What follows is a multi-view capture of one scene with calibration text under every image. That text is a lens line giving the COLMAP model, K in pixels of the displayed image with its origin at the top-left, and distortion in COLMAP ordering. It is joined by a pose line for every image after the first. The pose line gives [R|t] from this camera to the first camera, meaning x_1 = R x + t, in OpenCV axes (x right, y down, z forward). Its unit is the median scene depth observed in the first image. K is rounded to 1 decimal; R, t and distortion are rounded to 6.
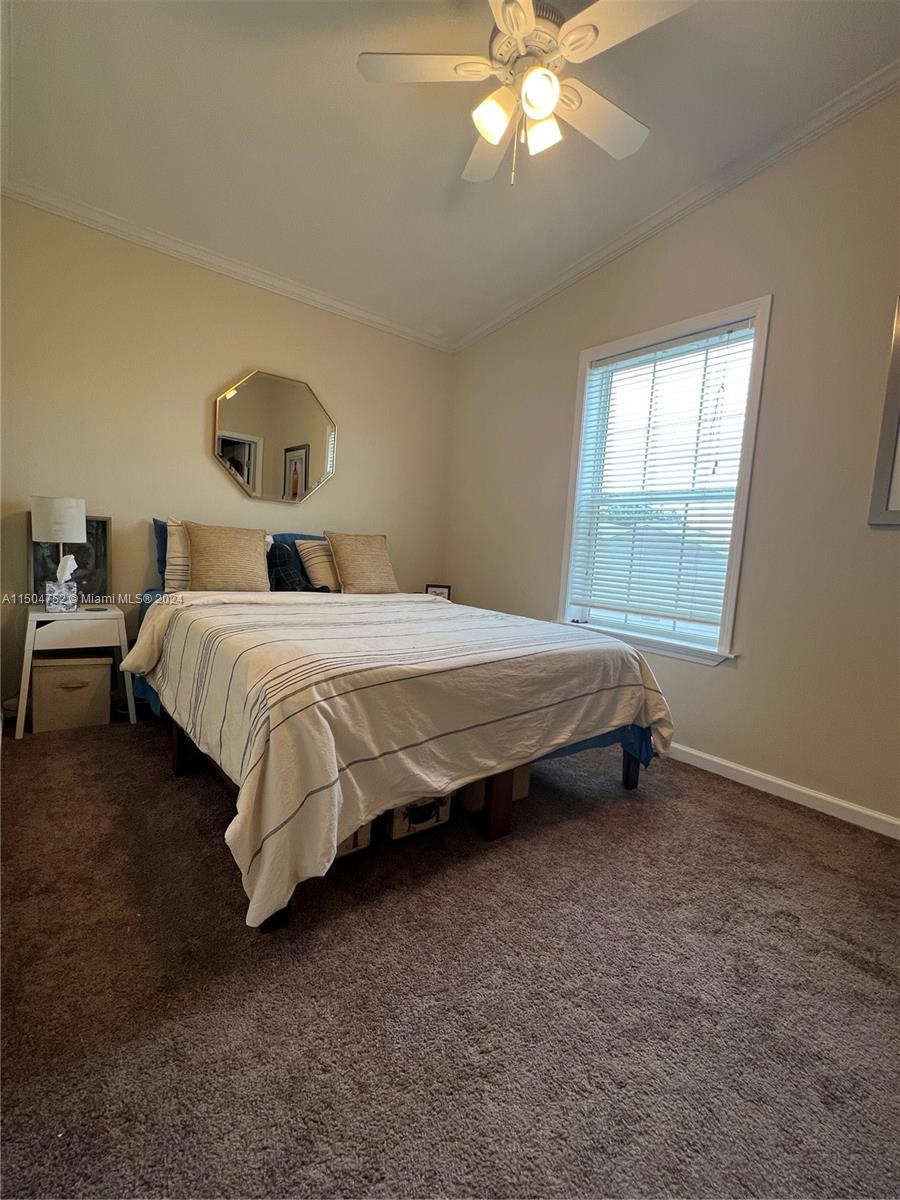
lens RADIAL K [[544.2, 0, 448.3], [0, 544.2, 599.9], [0, 0, 1]] dist [-0.000536, -0.000104]
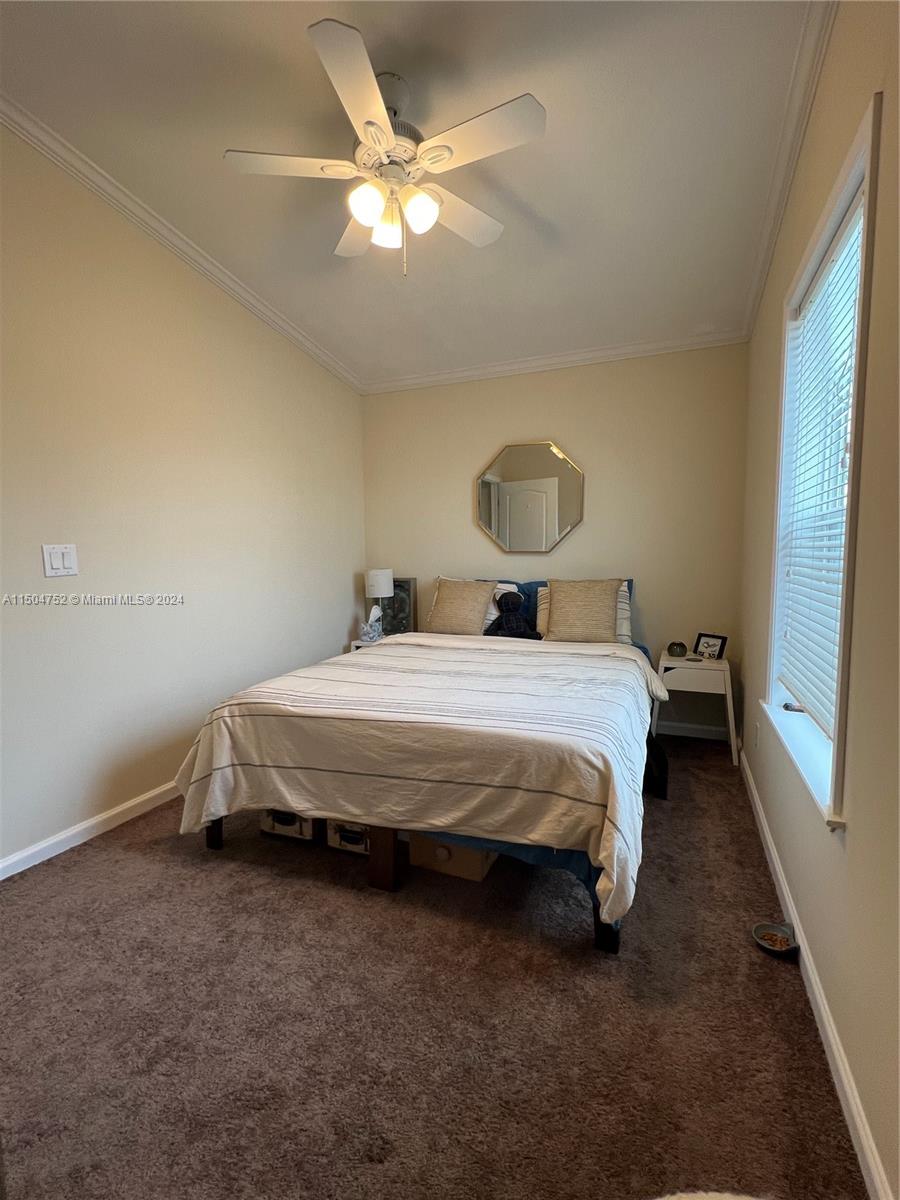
lens RADIAL K [[544.2, 0, 448.3], [0, 544.2, 599.9], [0, 0, 1]] dist [-0.000536, -0.000104]
pose [[0.486462, 0.005766, -0.873683, 1.002664], [-0.037394, 0.999199, -0.014227, -0.106487], [0.872901, 0.039591, 0.486288, 0.536591]]
